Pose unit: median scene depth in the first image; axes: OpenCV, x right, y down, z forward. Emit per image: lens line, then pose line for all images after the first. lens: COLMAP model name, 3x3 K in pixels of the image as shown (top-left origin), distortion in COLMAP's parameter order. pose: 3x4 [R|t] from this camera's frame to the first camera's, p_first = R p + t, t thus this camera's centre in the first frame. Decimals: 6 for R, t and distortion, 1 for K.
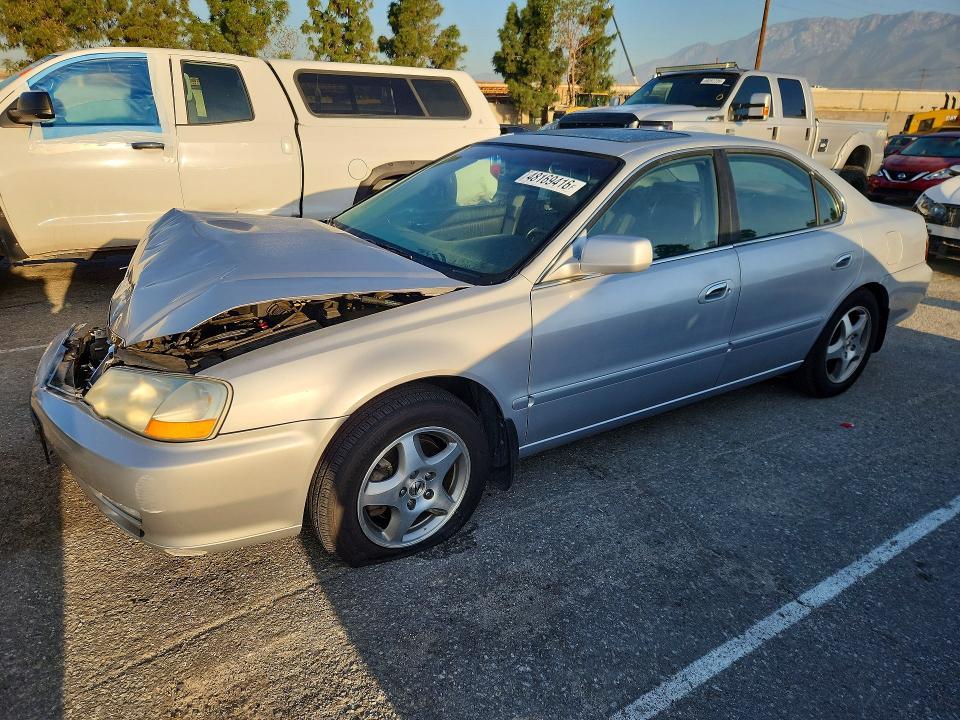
lens RADIAL K [[757.3, 0, 477.4], [0, 757.3, 358.4], [0, 0, 1]] dist [0.038988, 0.001148]
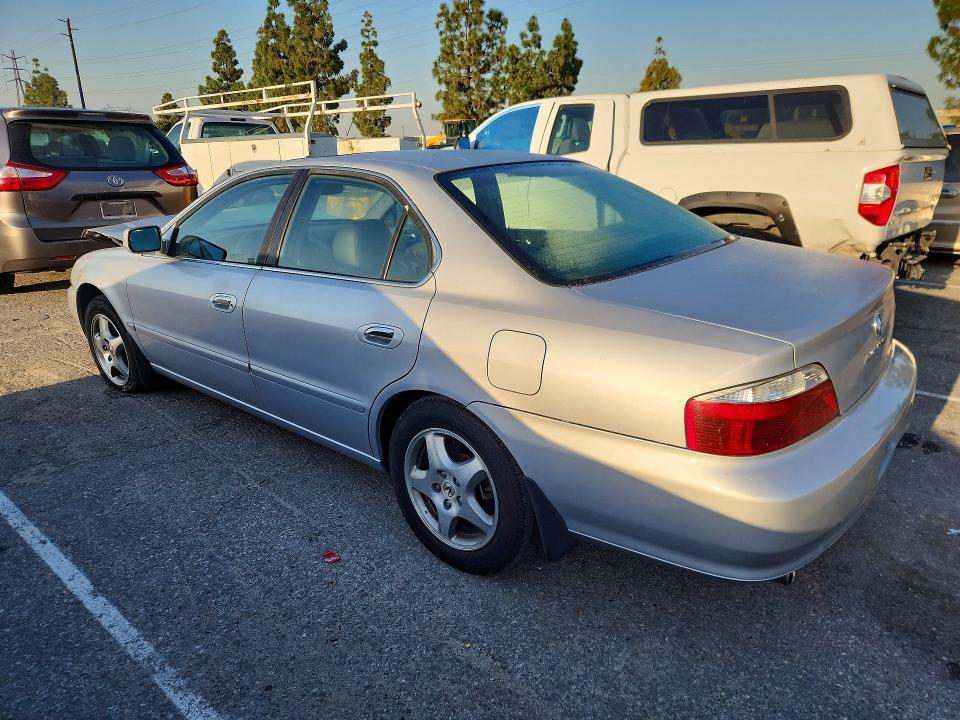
lens RADIAL K [[757.3, 0, 477.1], [0, 757.3, 361.1], [0, 0, 1]] dist [0.038988, 0.001148]
pose [[0.128648, 0.239464, -0.962344, 1.337646], [-0.286108, 0.938107, 0.195186, -0.305597], [0.949522, 0.250224, 0.189199, 1.119376]]
